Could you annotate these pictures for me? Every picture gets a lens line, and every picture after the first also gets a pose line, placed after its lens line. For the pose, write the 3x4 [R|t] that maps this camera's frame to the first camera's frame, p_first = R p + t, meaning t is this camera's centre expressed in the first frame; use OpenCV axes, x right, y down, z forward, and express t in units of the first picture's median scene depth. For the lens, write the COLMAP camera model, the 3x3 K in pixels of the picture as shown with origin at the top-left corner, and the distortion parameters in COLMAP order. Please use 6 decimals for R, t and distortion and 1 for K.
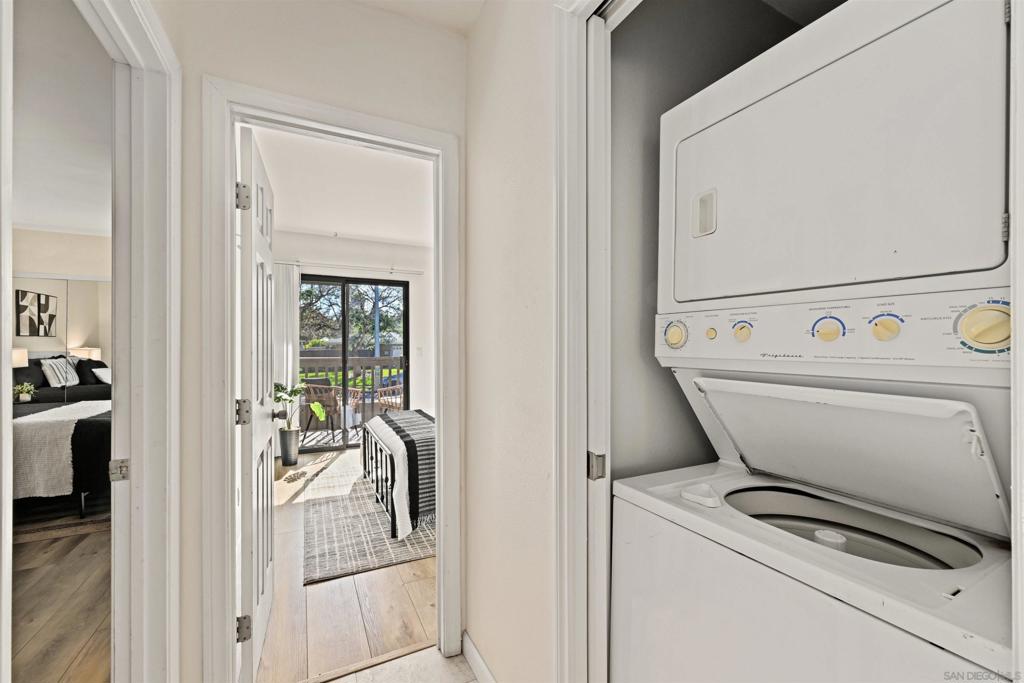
lens RADIAL K [[410.8, 0, 514.3], [0, 410.8, 346.7], [0, 0, 1]] dist [-0.000735, 0.000068]
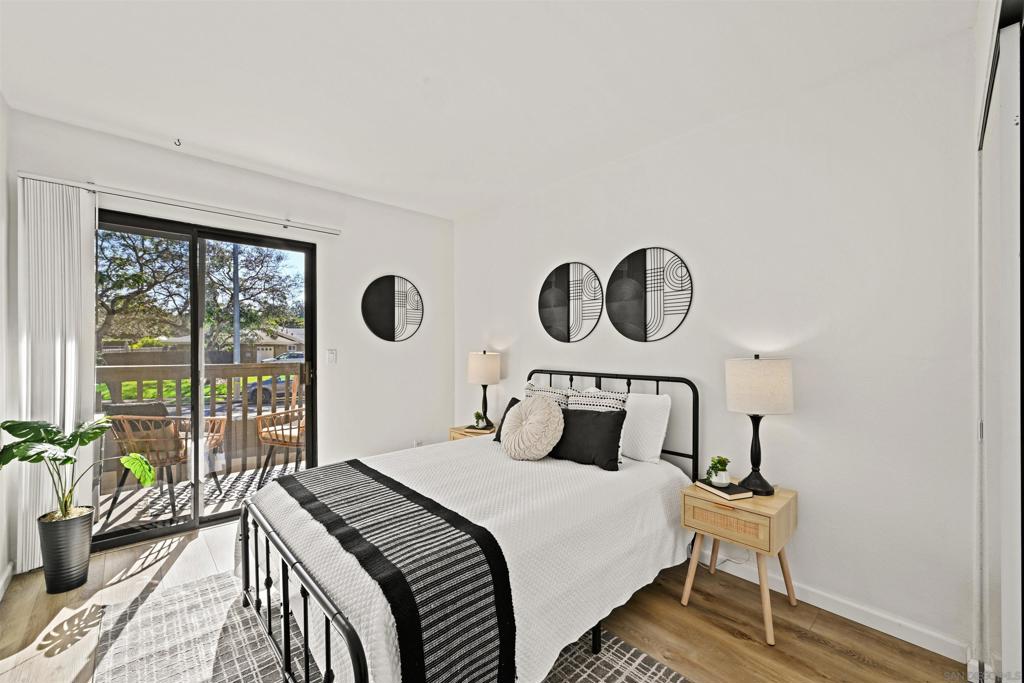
lens RADIAL K [[410.8, 0, 514.3], [0, 410.8, 346.7], [0, 0, 1]] dist [-0.000735, 0.000068]
pose [[0.961842, 0.000502, 0.273604, -0.133999], [-0.000155, 0.999999, -0.001288, -0.000631], [-0.273605, 0.001196, 0.961842, 0.307770]]
